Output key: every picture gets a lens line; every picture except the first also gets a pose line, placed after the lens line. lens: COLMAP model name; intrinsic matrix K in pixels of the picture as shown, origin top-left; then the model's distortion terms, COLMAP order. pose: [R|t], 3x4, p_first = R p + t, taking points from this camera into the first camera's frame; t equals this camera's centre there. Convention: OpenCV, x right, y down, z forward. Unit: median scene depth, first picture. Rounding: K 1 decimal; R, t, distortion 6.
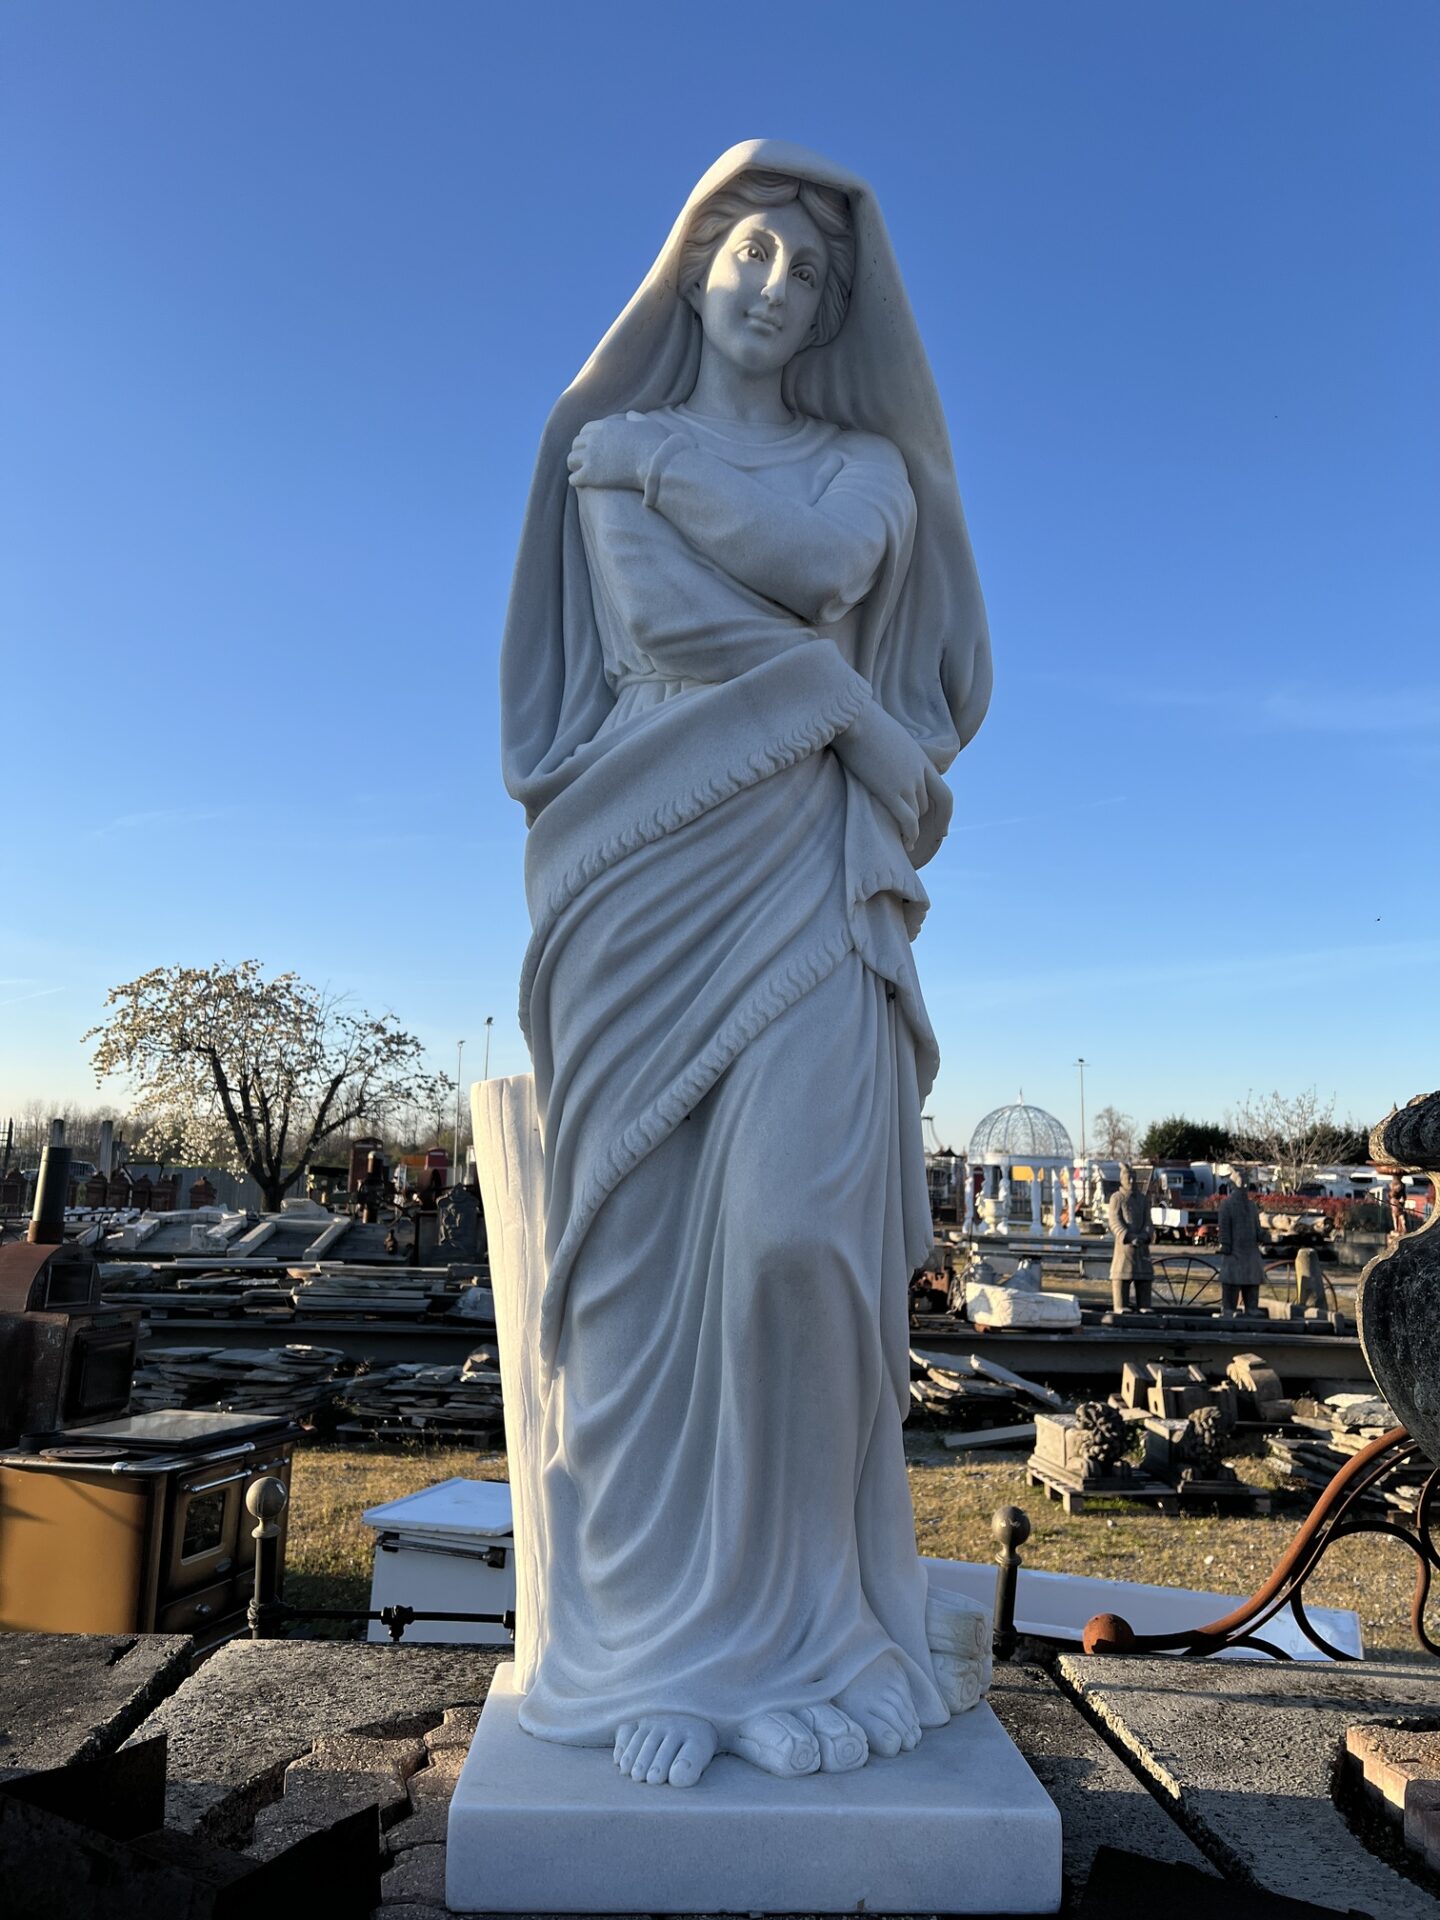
lens RADIAL K [[1440.5, 0, 732.8], [0, 1440.5, 963.6], [0, 0, 1]] dist [0.059402, -0.067452]
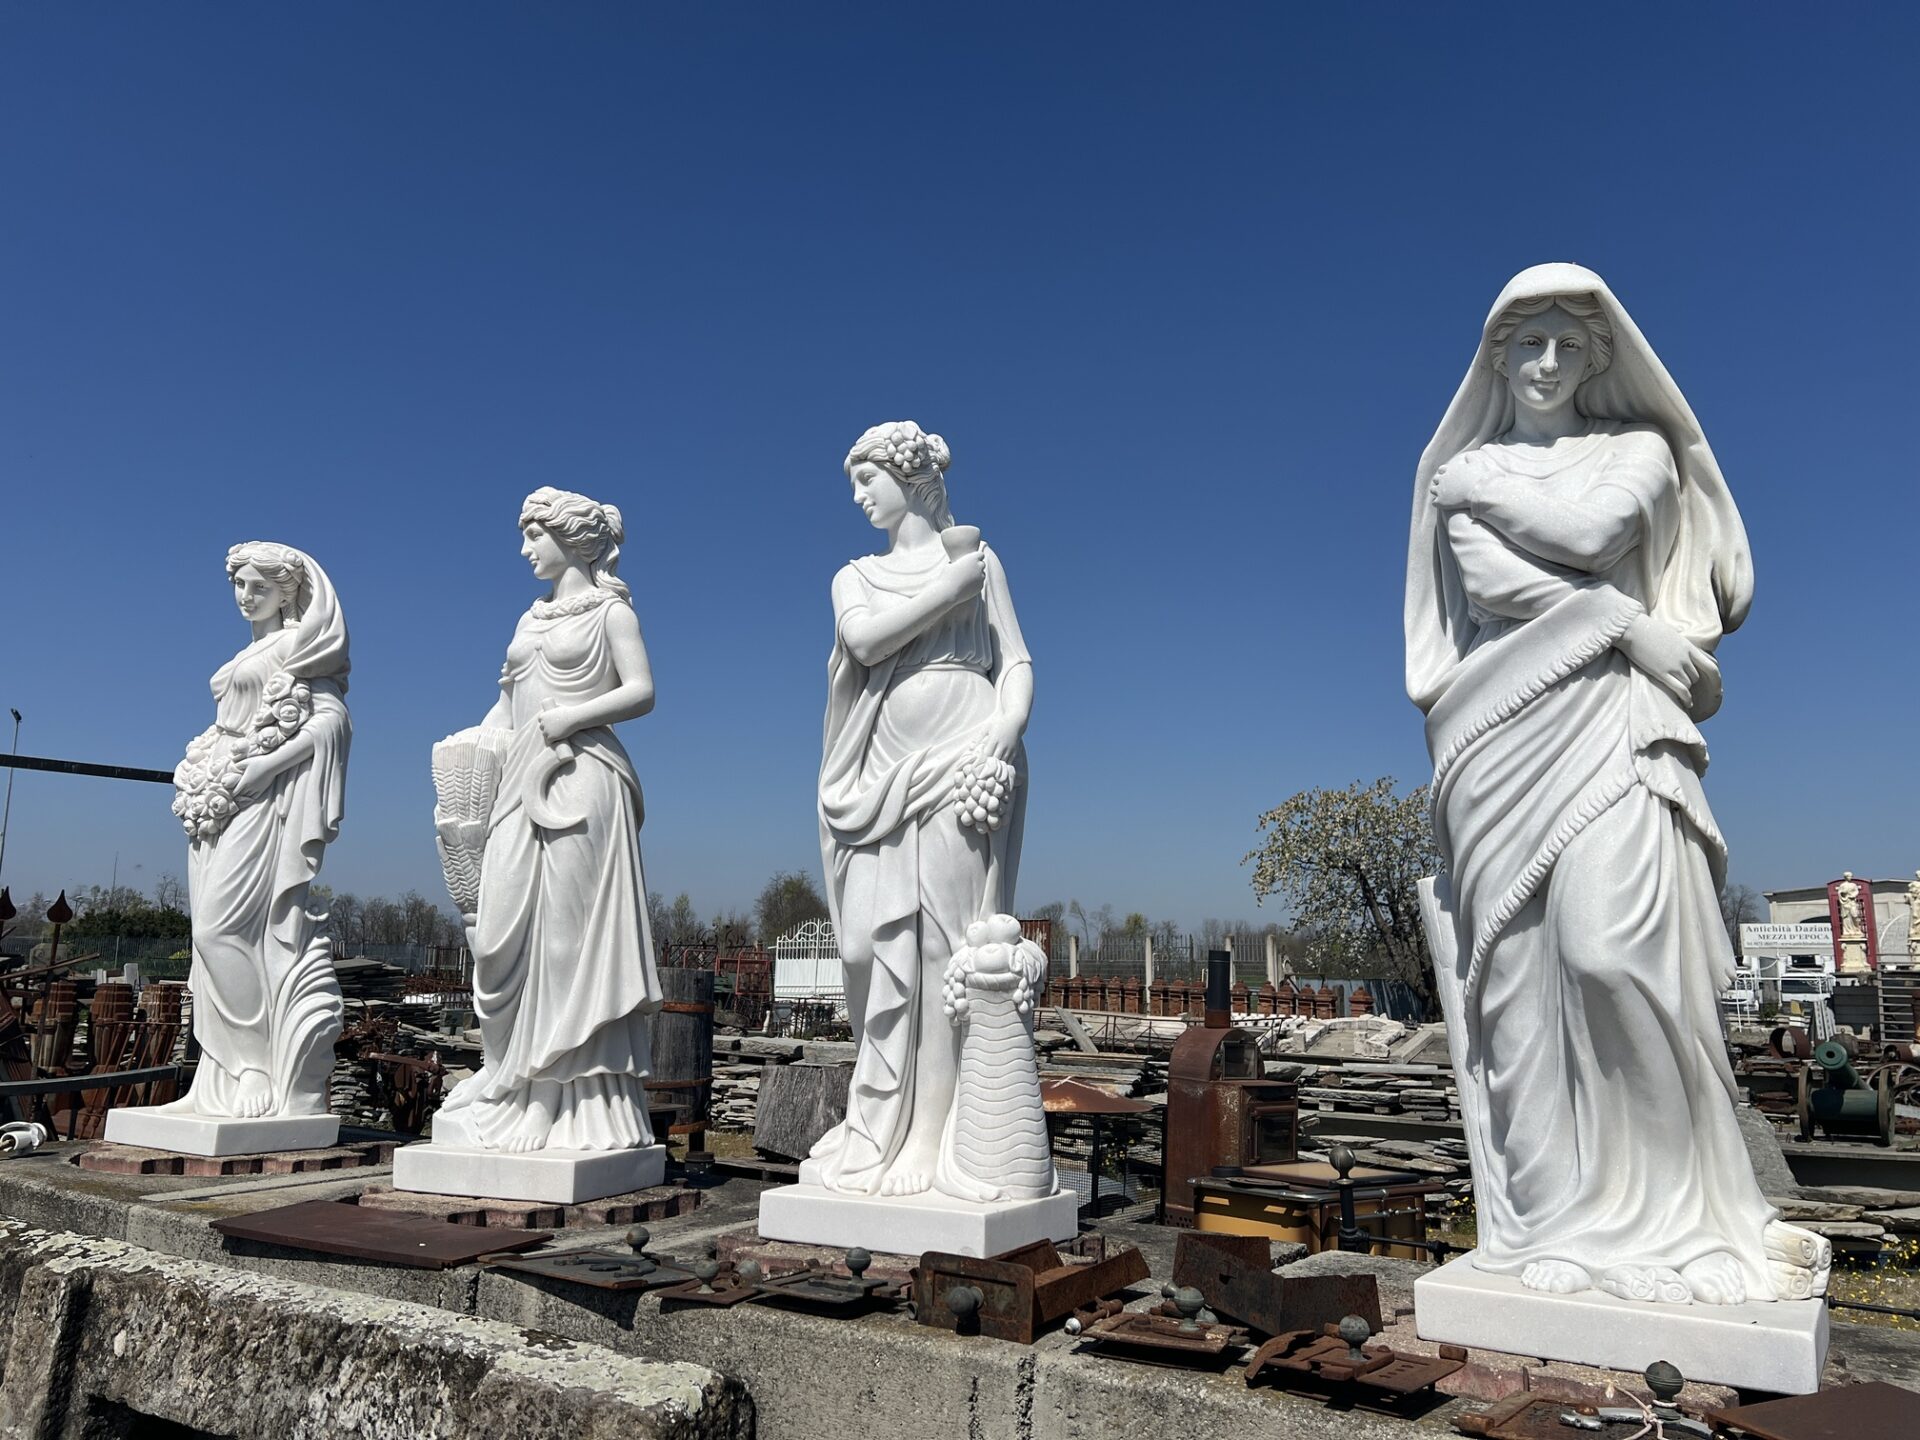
lens RADIAL K [[1440.5, 0, 958.1], [0, 1440.5, 719.8], [0, 0, 1]] dist [0.059402, -0.067452]
pose [[0.814692, -0.111115, -0.569149, 0.328805], [0.088691, 0.993799, -0.067065, -0.030085], [0.573072, 0.004159, 0.819494, -0.588053]]
